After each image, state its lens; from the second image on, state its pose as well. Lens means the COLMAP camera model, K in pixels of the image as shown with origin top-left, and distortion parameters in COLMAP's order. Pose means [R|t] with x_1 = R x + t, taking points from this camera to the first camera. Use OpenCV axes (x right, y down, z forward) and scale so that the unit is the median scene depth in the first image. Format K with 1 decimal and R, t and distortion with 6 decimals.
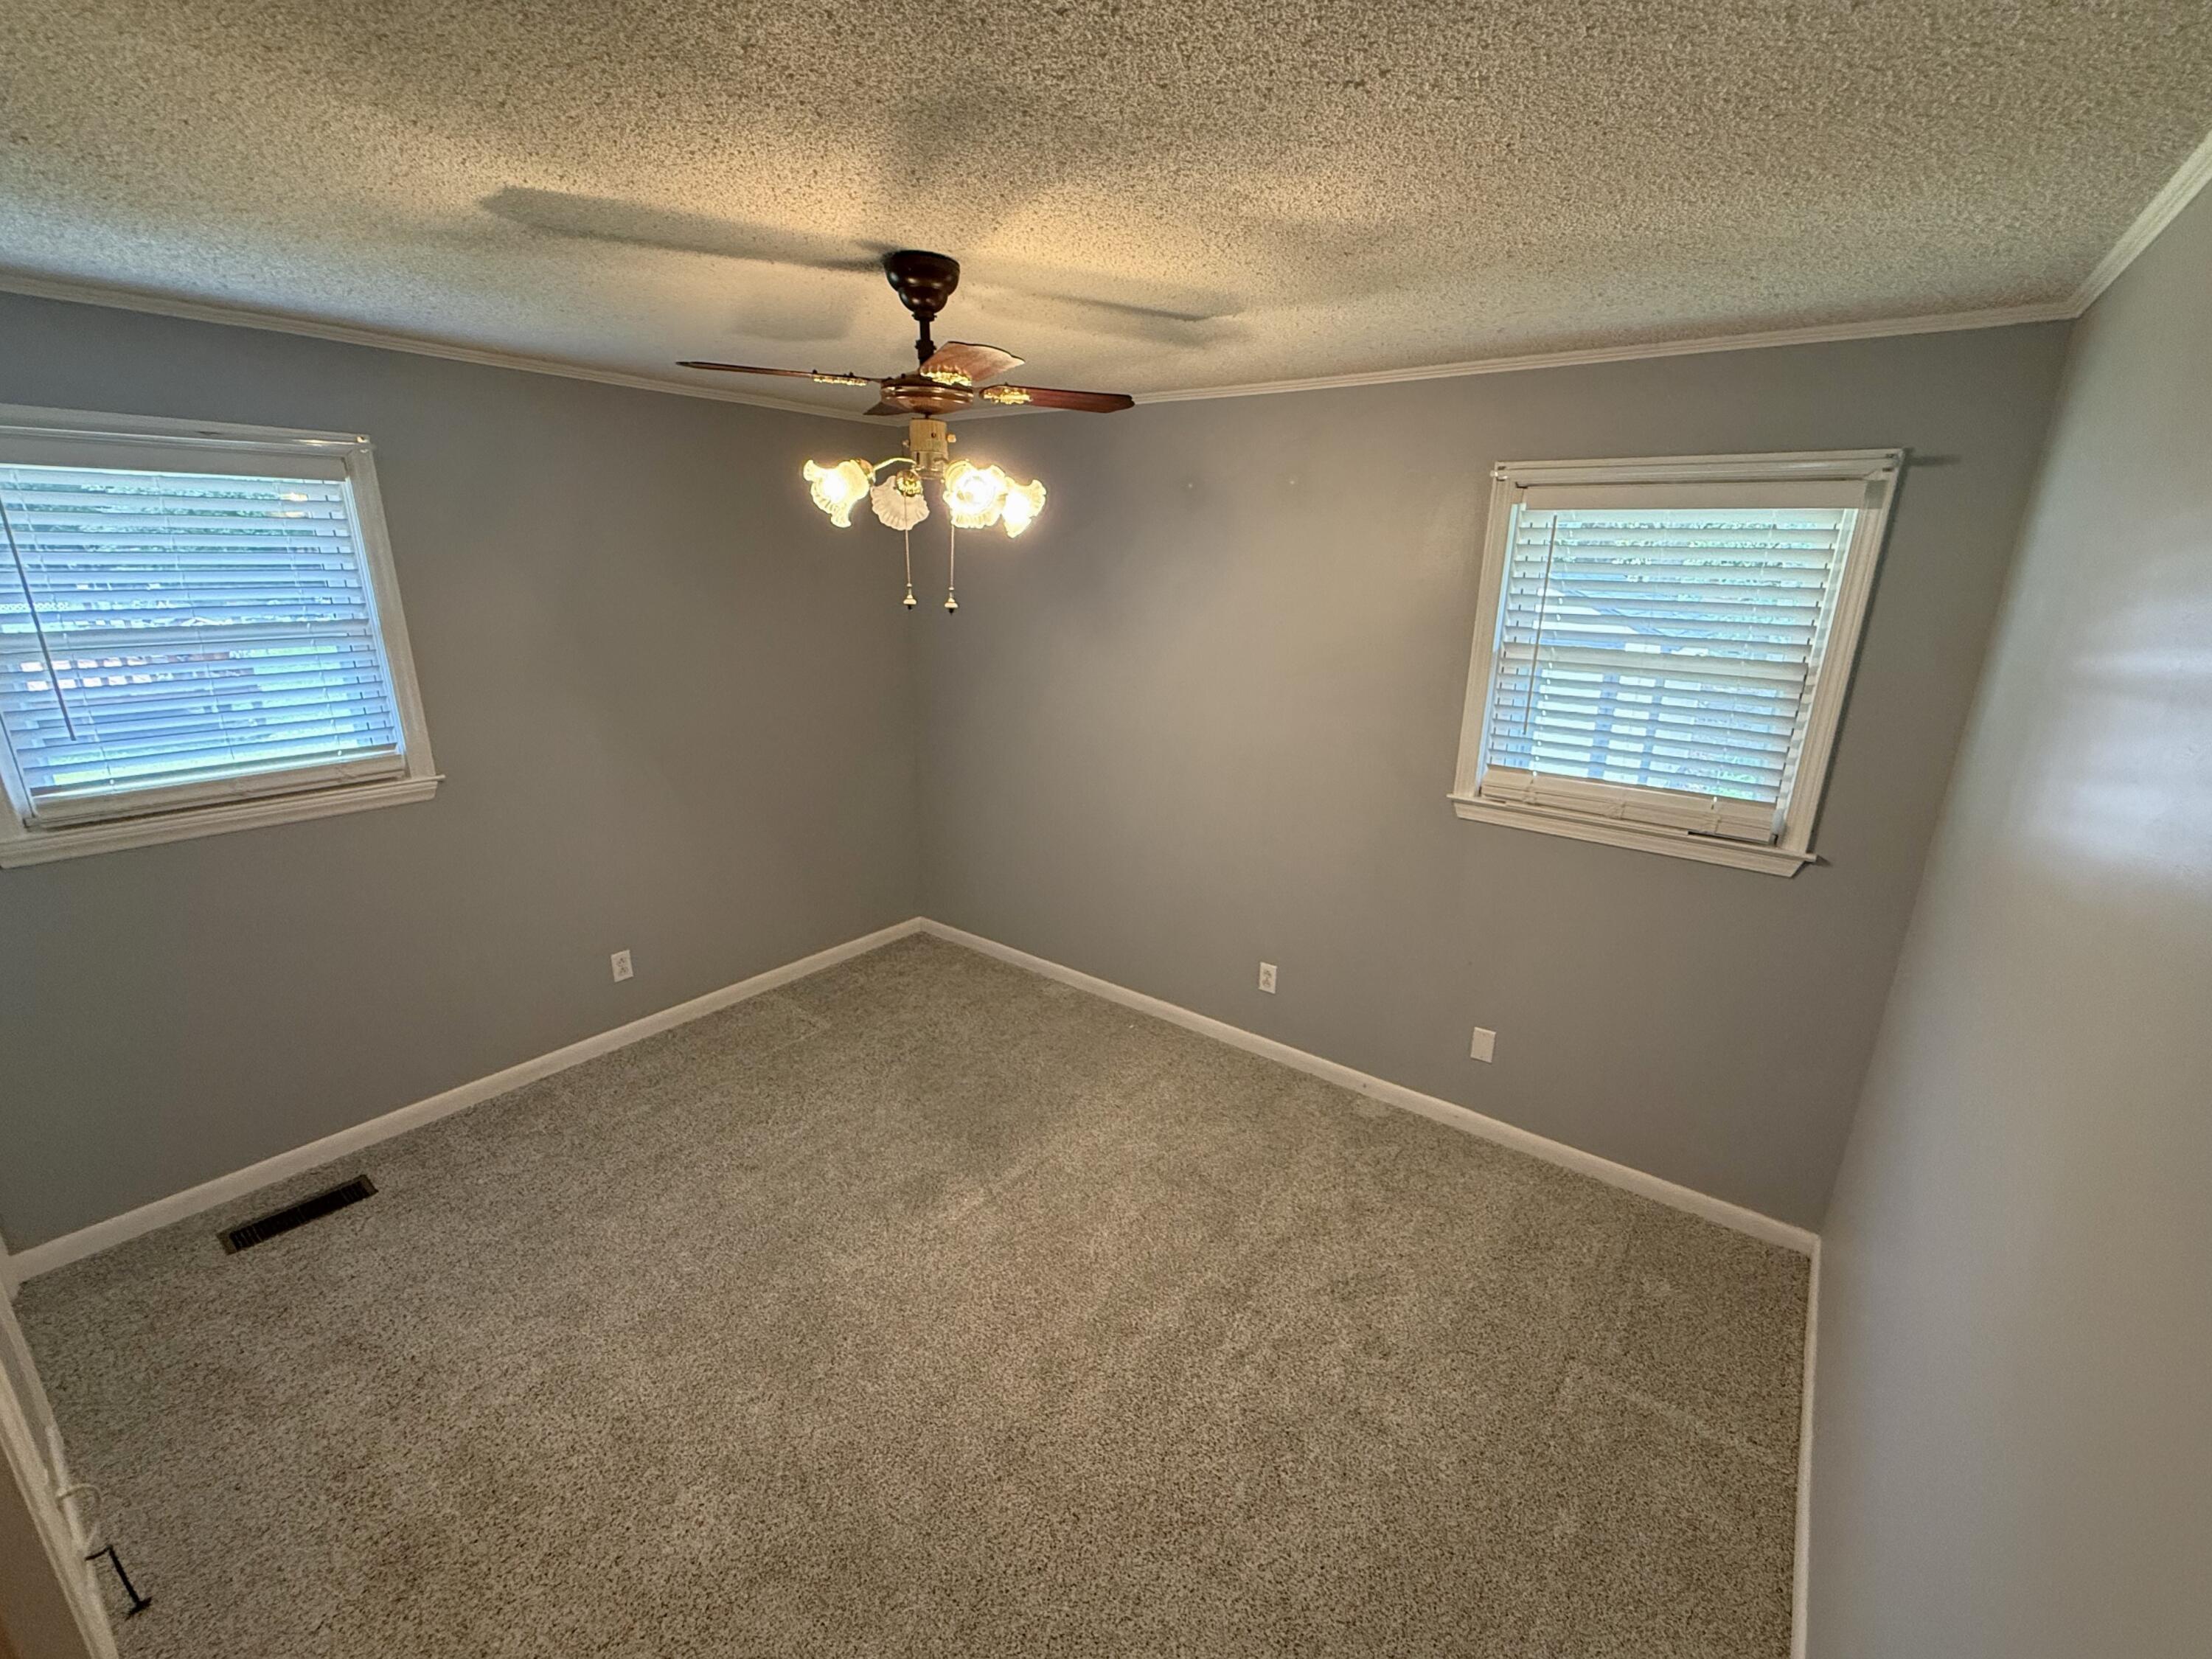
lens RADIAL K [[935.2, 0, 1110.6], [0, 935.2, 830.4], [0, 0, 1]] dist [0.002100, 0.000211]
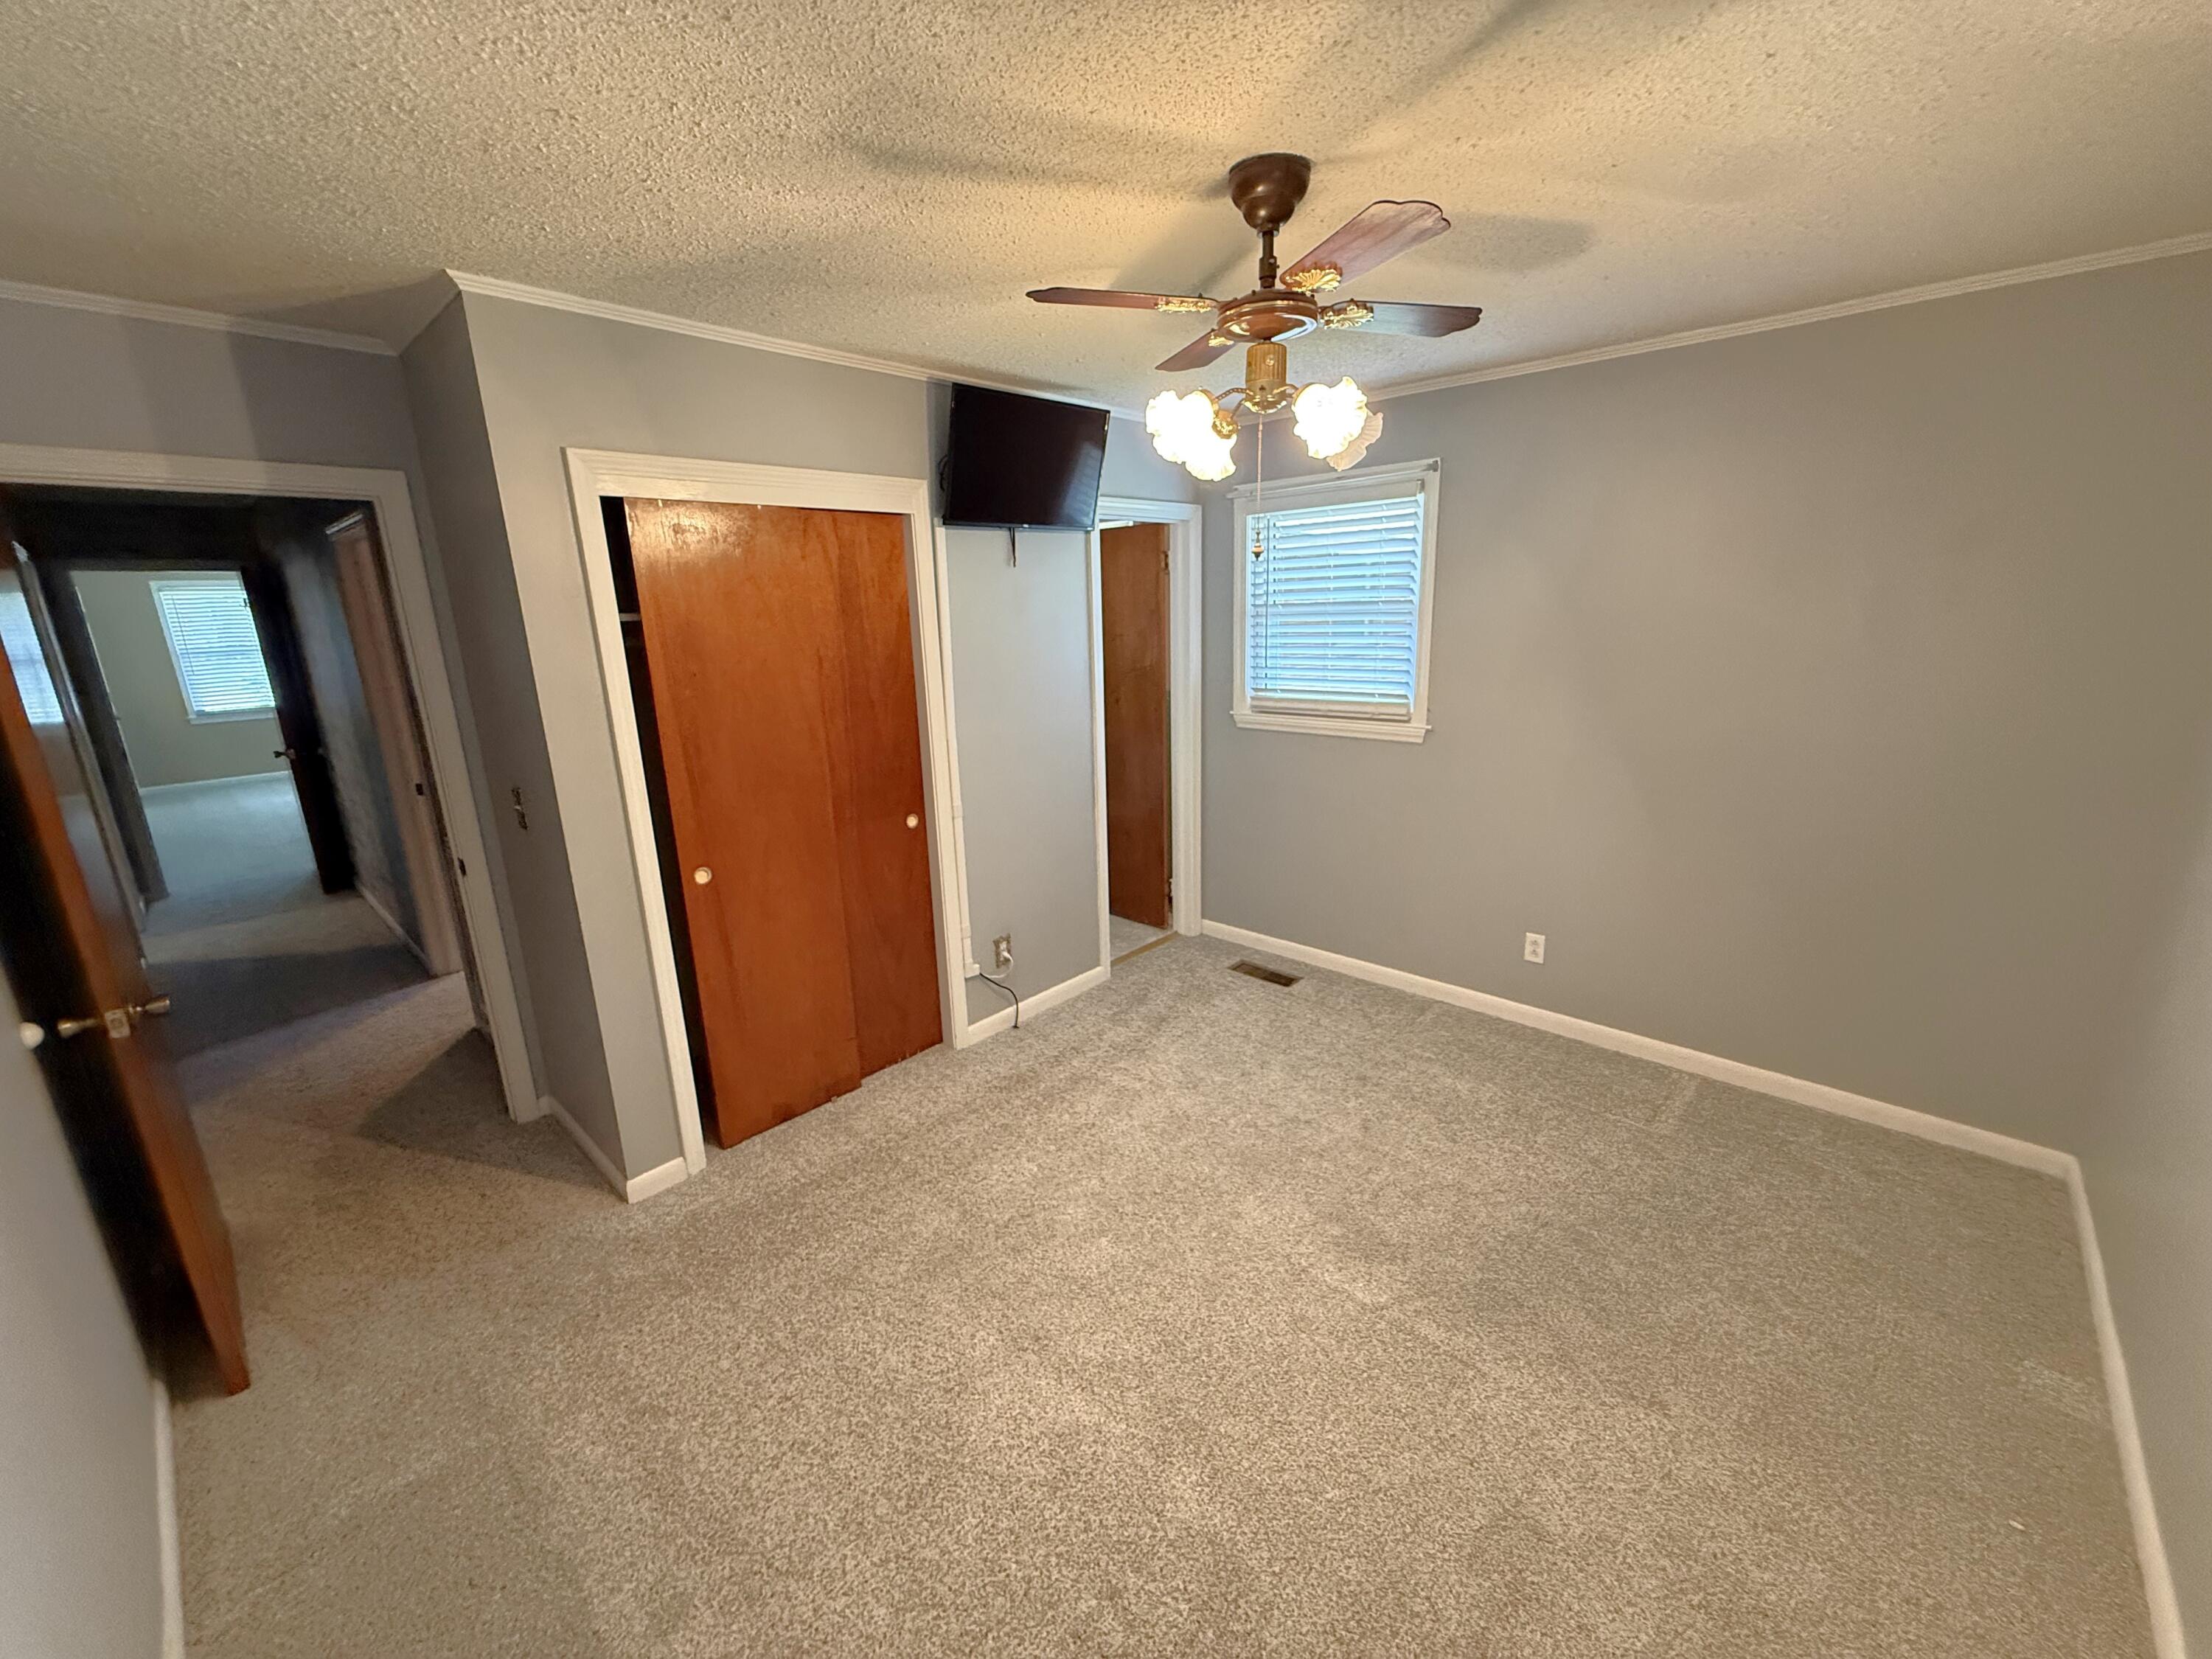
lens RADIAL K [[883.6, 0, 1109.6], [0, 883.6, 831.7], [0, 0, 1]] dist [0.000272, 0.000069]
pose [[-0.100743, 0.231587, -0.967584, 0.546897], [-0.259425, 0.932773, 0.250266, -0.121122], [0.960495, 0.276228, -0.033891, 0.721356]]
